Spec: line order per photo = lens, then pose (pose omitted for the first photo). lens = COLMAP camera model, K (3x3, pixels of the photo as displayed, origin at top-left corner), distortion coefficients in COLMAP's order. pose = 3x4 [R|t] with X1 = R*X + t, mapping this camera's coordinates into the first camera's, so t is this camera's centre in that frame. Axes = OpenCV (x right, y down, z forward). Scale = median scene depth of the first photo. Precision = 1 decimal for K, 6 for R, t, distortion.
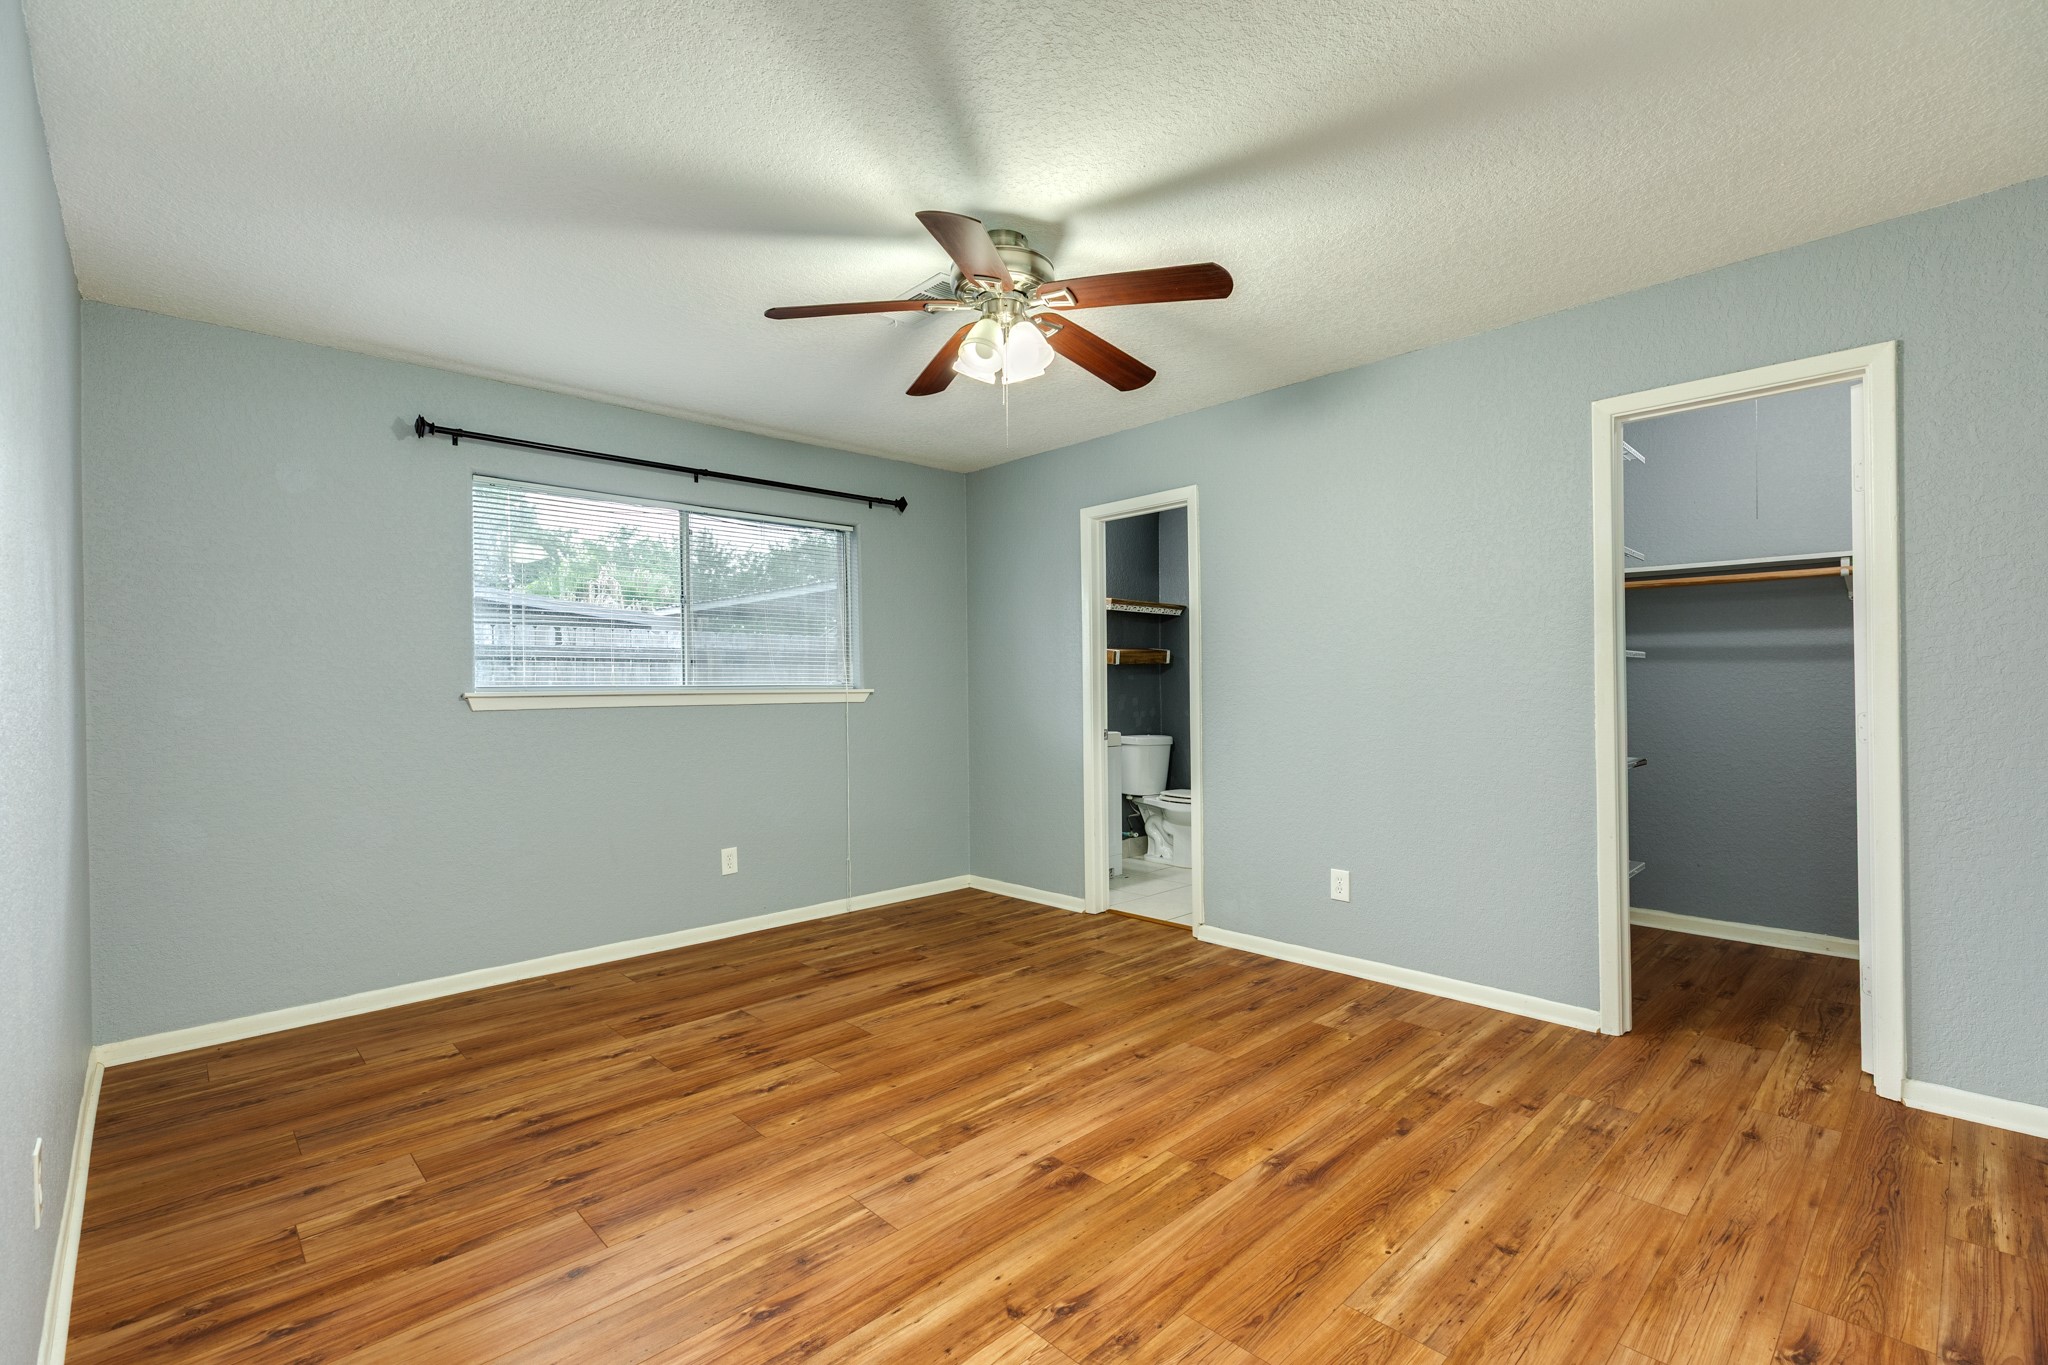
lens RADIAL K [[910.4, 0, 1028.8], [0, 910.4, 692.3], [0, 0, 1]] dist [0.003117, 0.000243]
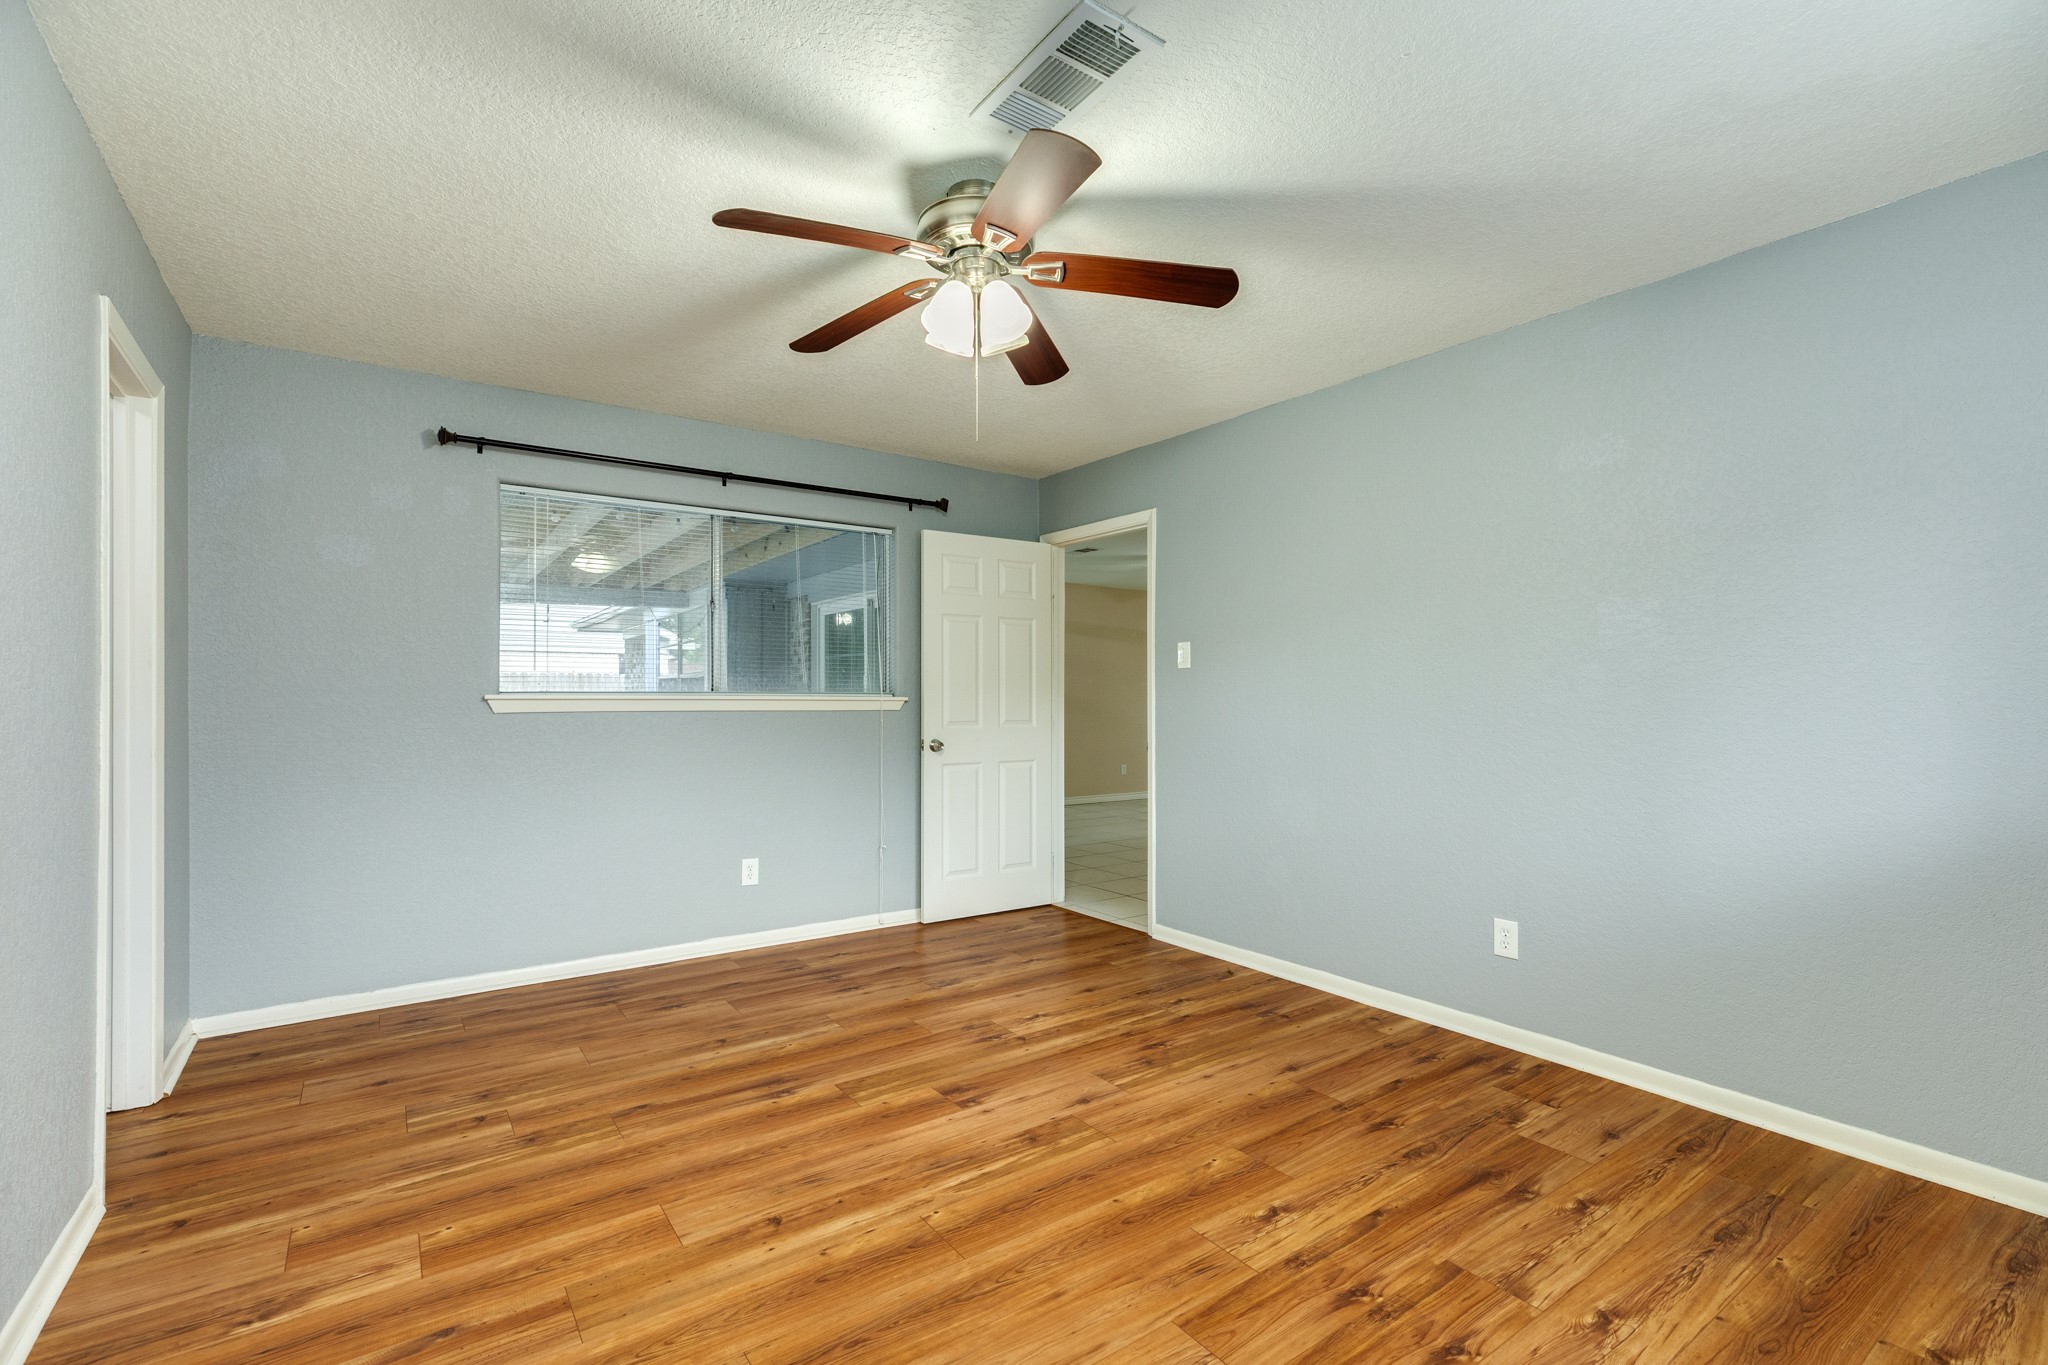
lens RADIAL K [[910.4, 0, 1028.8], [0, 910.4, 692.3], [0, 0, 1]] dist [0.003117, 0.000243]
pose [[-0.989557, 0.013347, 0.143520, -0.216320], [0.012597, 0.999902, -0.006133, -0.005293], [-0.143588, -0.004261, -0.989628, 2.012026]]
